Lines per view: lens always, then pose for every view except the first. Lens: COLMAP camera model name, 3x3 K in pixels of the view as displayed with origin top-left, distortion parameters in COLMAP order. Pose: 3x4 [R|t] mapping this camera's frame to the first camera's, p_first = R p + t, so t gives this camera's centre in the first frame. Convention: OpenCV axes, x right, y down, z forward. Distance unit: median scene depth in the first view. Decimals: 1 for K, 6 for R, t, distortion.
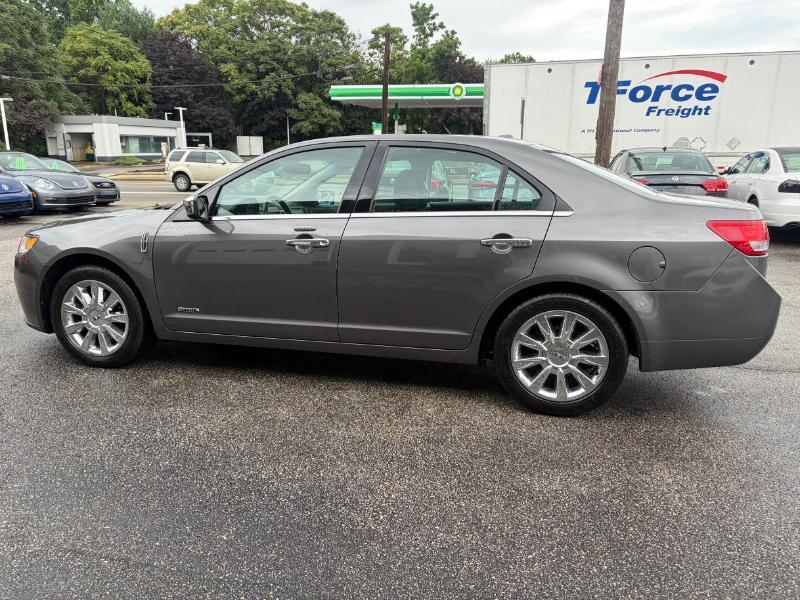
lens RADIAL K [[606.4, 0, 390.0], [0, 606.4, 303.0], [0, 0, 1]] dist [0.041363, -0.039177]
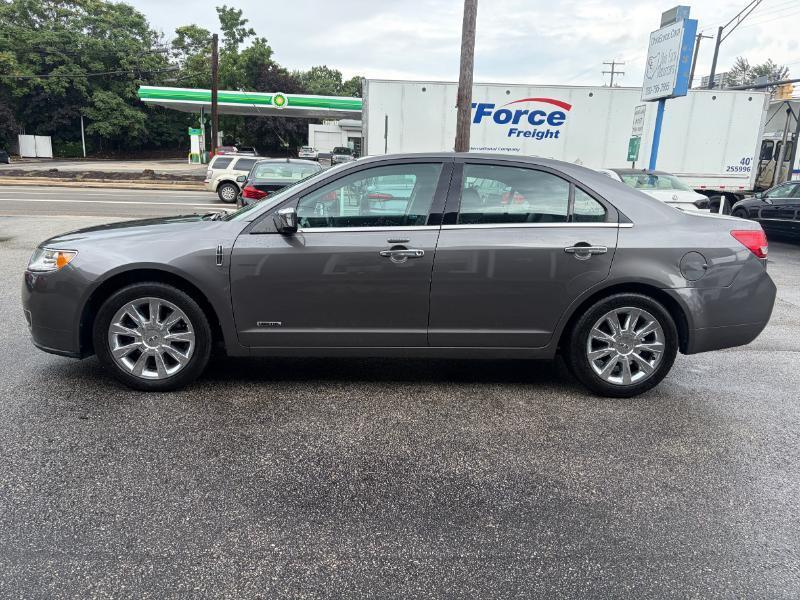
lens RADIAL K [[606.4, 0, 391.8], [0, 606.4, 304.6], [0, 0, 1]] dist [0.041363, -0.039177]
pose [[0.953698, -0.041223, 0.297927, -0.042015], [0.044774, 0.998984, -0.005101, -0.000603], [-0.297414, 0.018204, 0.954575, 0.000779]]
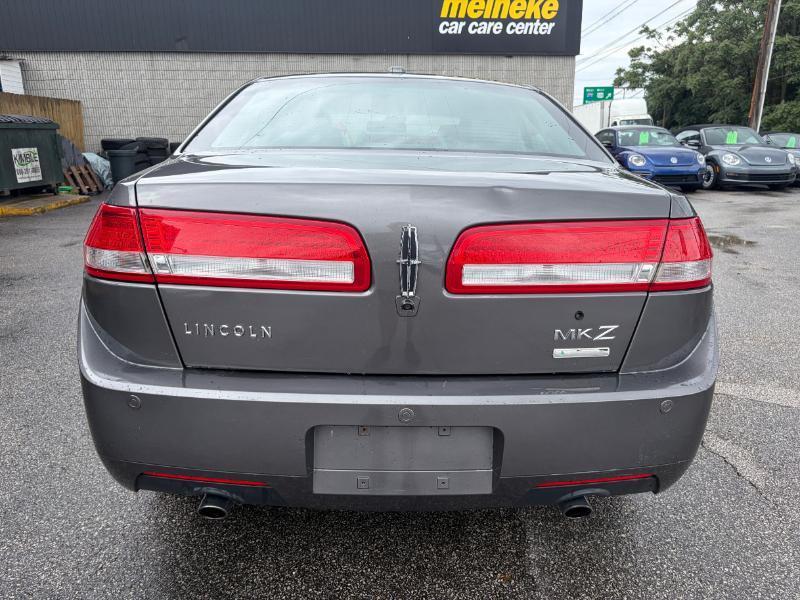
lens RADIAL K [[606.4, 0, 394.6], [0, 606.4, 302.9], [0, 0, 1]] dist [0.041363, -0.039177]
pose [[0.252757, 0.243676, -0.936342, 0.271752], [-0.215116, 0.957696, 0.191165, -0.037315], [0.943313, 0.153104, 0.294483, 0.203386]]
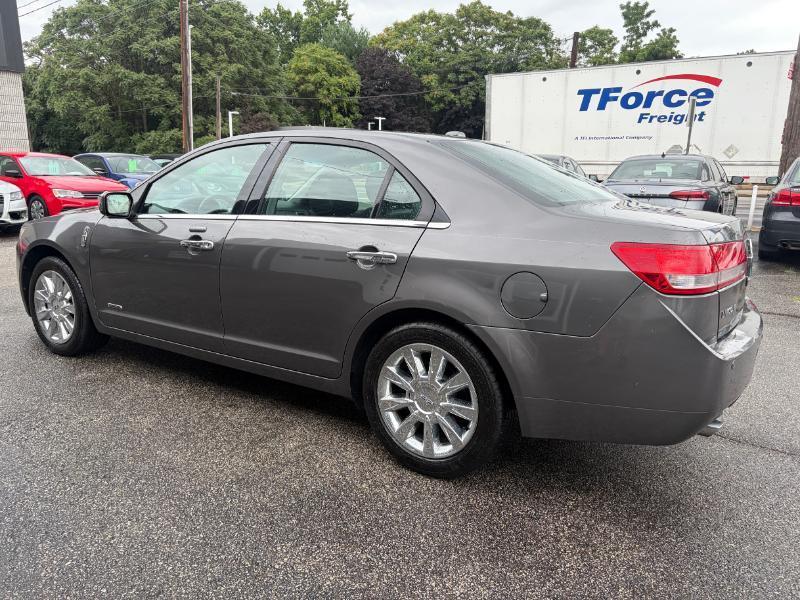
lens RADIAL K [[606.4, 0, 396.2], [0, 606.4, 299.5], [0, 0, 1]] dist [0.041363, -0.039177]
pose [[0.947762, 0.077282, -0.309476, 0.121547], [-0.082223, 0.996610, -0.002933, 0.001804], [0.308200, 0.028226, 0.950903, -0.008516]]
